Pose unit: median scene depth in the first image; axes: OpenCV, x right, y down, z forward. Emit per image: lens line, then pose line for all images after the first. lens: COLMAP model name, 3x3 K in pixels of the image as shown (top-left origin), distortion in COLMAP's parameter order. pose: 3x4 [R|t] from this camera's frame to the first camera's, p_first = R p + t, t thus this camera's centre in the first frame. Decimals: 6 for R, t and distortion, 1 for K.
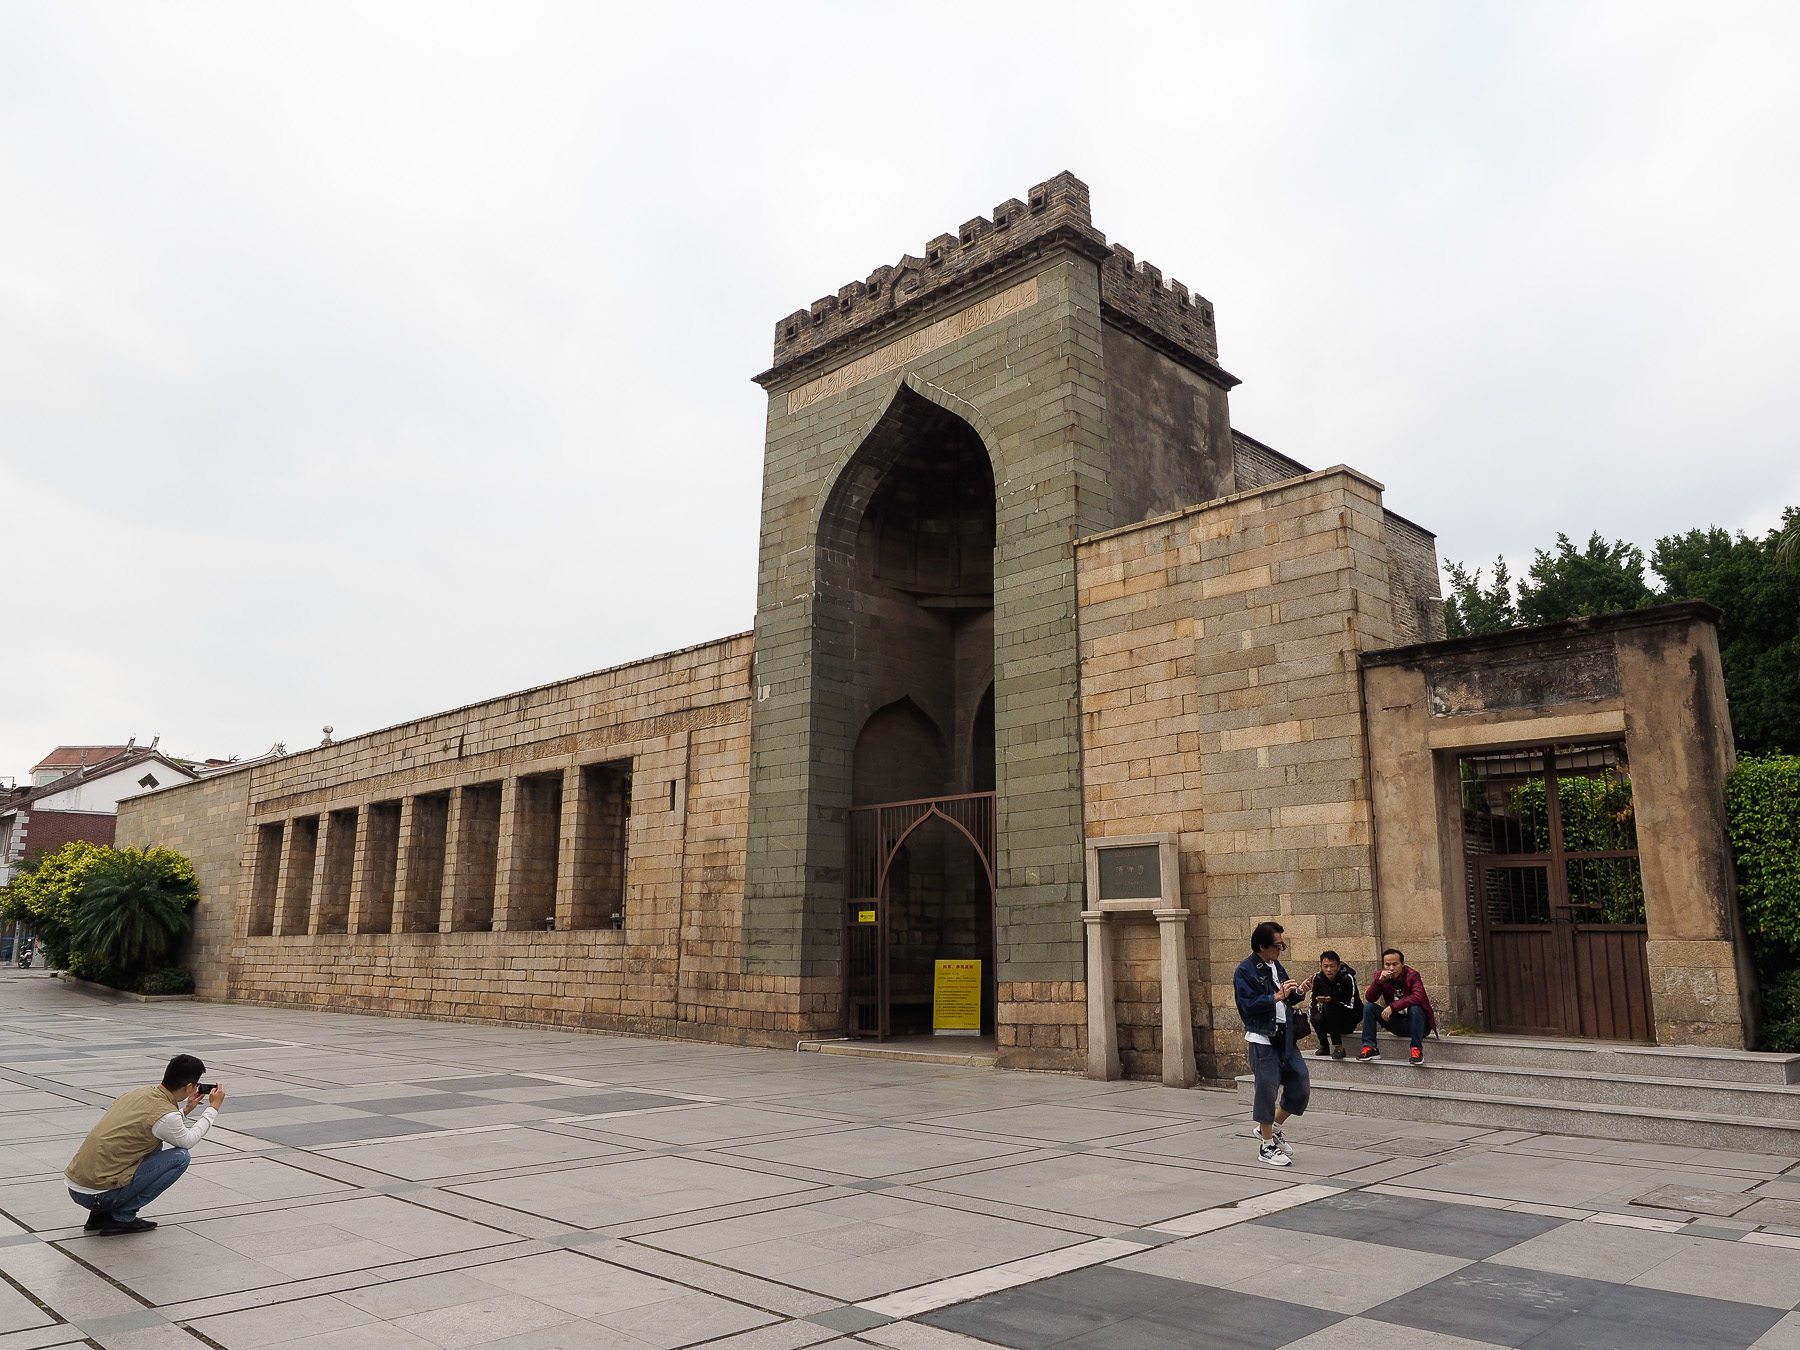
lens RADIAL K [[1311.6, 0, 899.9], [0, 1311.6, 690.4], [0, 0, 1]] dist [-0.014943, 0.005157]
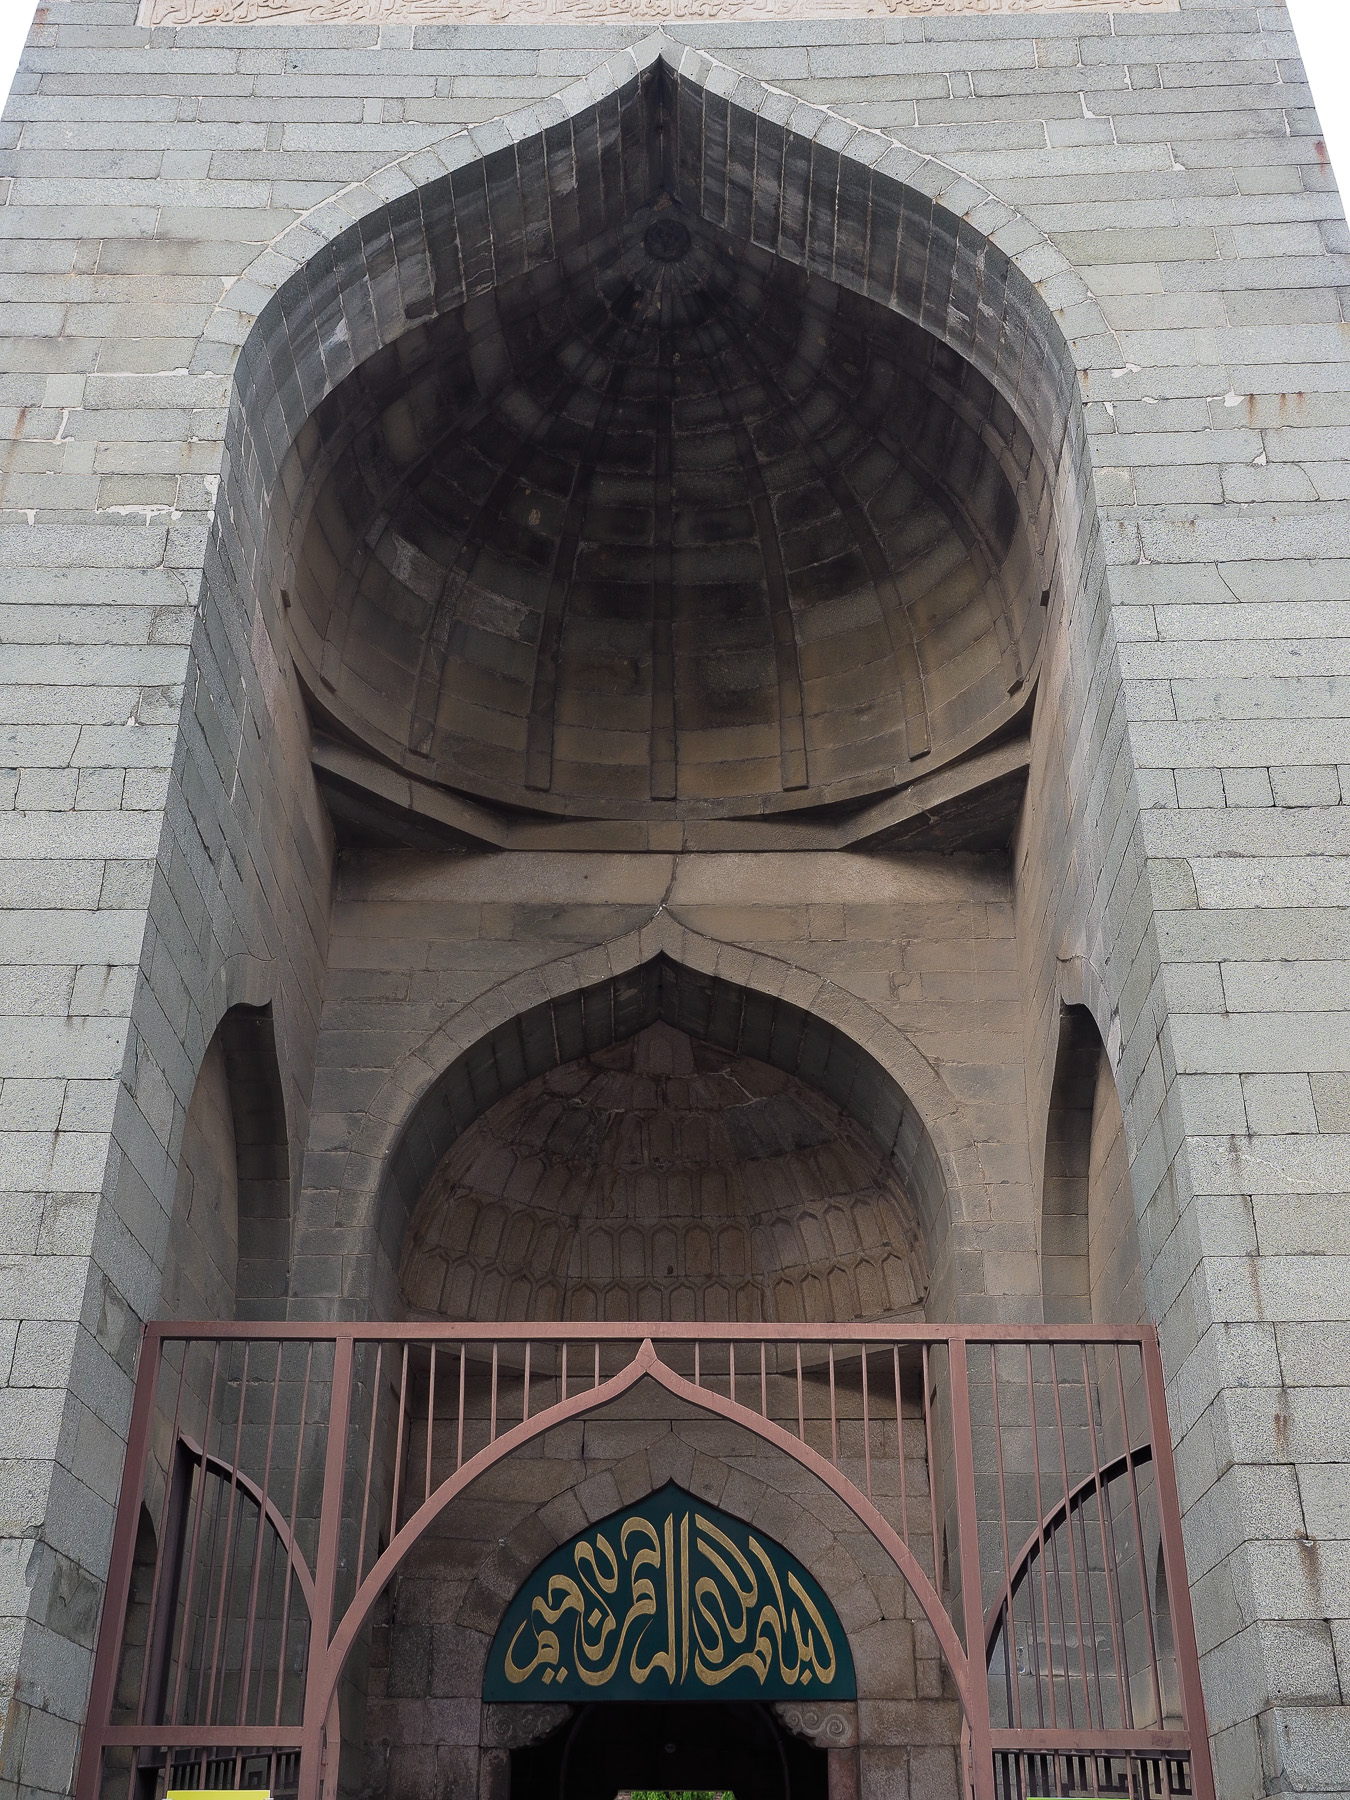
lens RADIAL K [[1905.9, 0, 672.3], [0, 1905.9, 898.8], [0, 0, 1]] dist [-0.005583, 0.000000]
pose [[0.717389, 0.337996, 0.609190, -0.212309], [-0.144244, 0.927541, -0.344763, 0.124304], [-0.681577, 0.159457, 0.714162, 0.670313]]
